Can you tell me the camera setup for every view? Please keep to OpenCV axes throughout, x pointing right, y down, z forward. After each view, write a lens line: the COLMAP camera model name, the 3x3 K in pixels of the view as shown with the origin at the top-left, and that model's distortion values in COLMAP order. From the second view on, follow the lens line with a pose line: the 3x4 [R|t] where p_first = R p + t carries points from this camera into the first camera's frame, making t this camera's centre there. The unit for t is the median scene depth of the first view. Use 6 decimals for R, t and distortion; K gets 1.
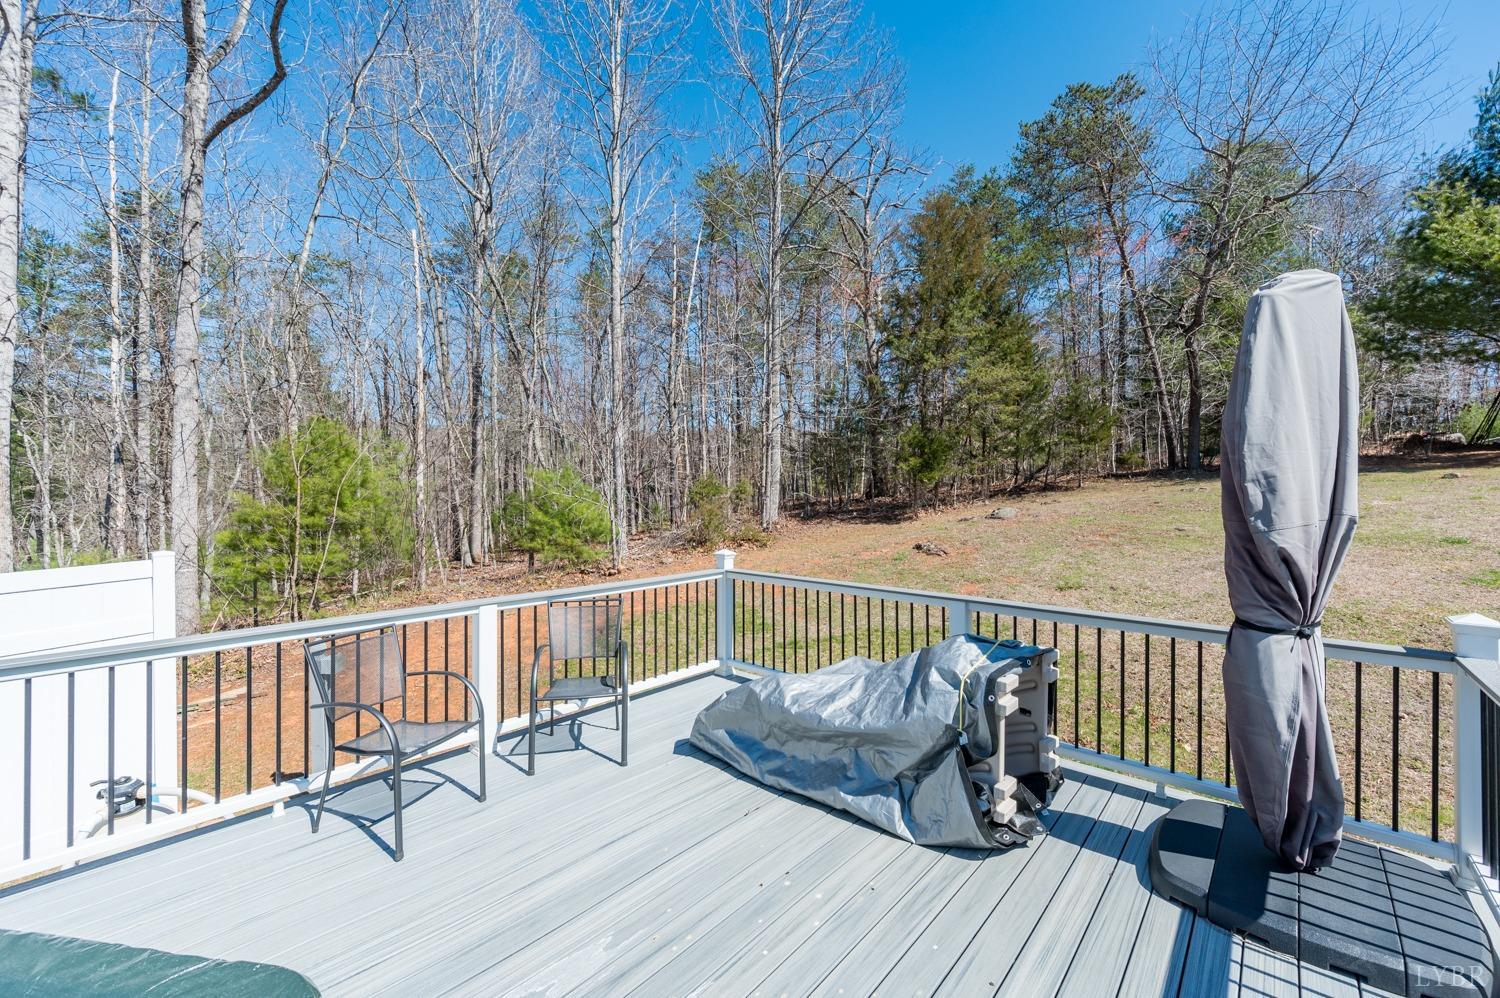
lens RADIAL K [[596.2, 0, 742.5], [0, 596.2, 495.5], [0, 0, 1]] dist [-0.003954, 0.000960]
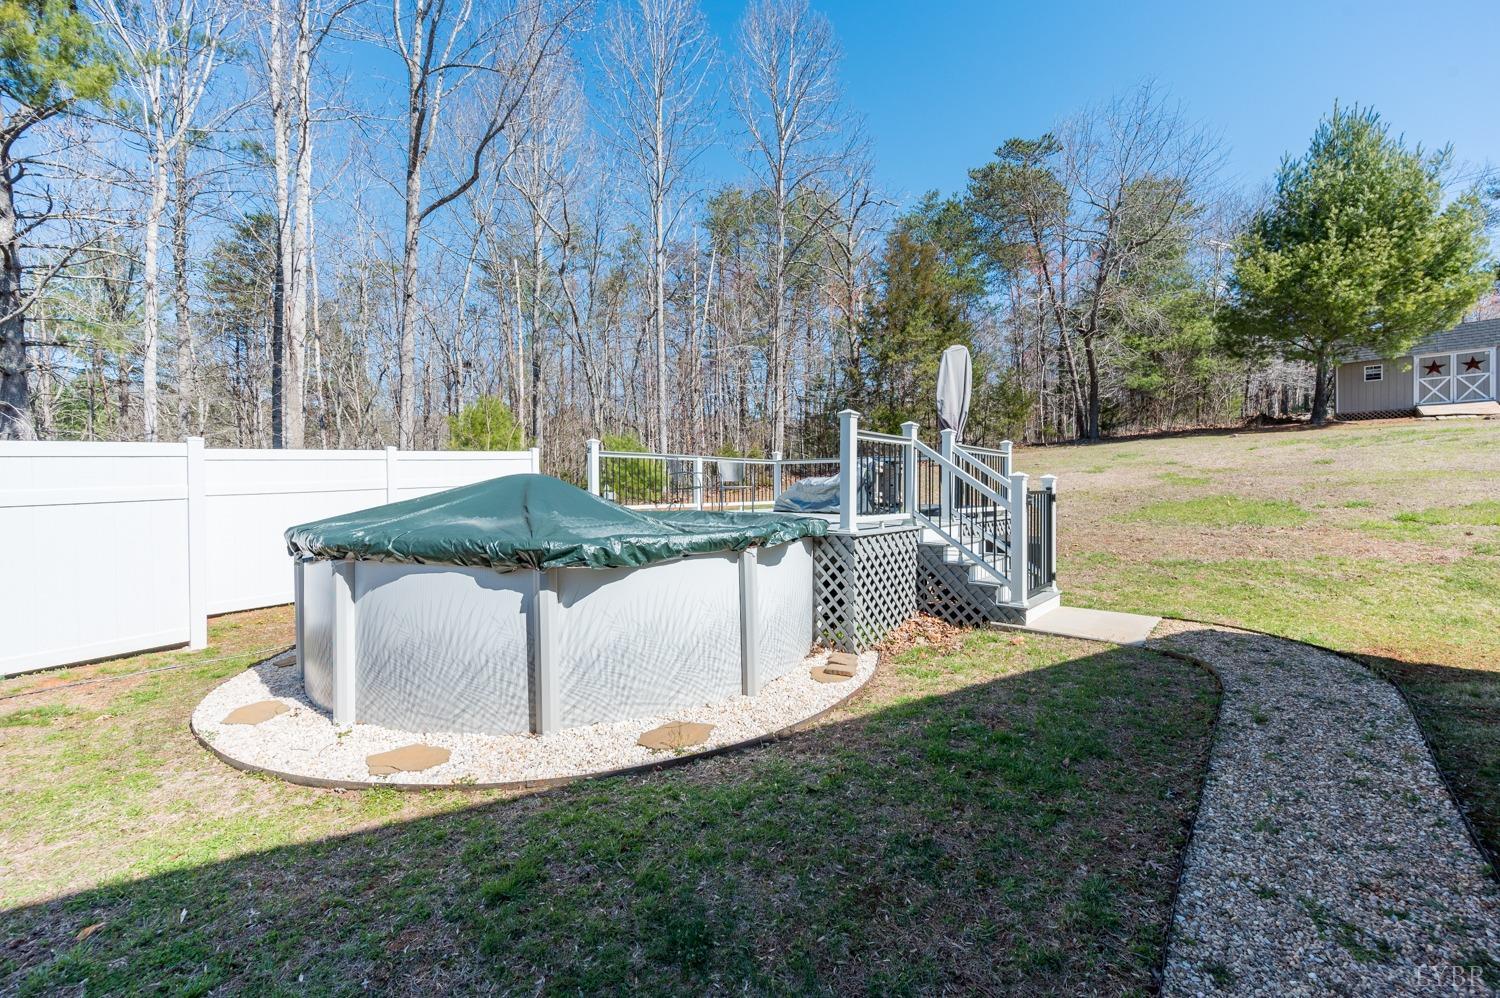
lens RADIAL K [[596.2, 0, 742.2], [0, 596.2, 494.4], [0, 0, 1]] dist [-0.003954, 0.000960]
pose [[0.999774, -0.002746, 0.021077, -0.050342], [0.002407, 0.999868, 0.016081, 0.052356], [-0.021118, -0.016027, 0.999649, -0.291672]]
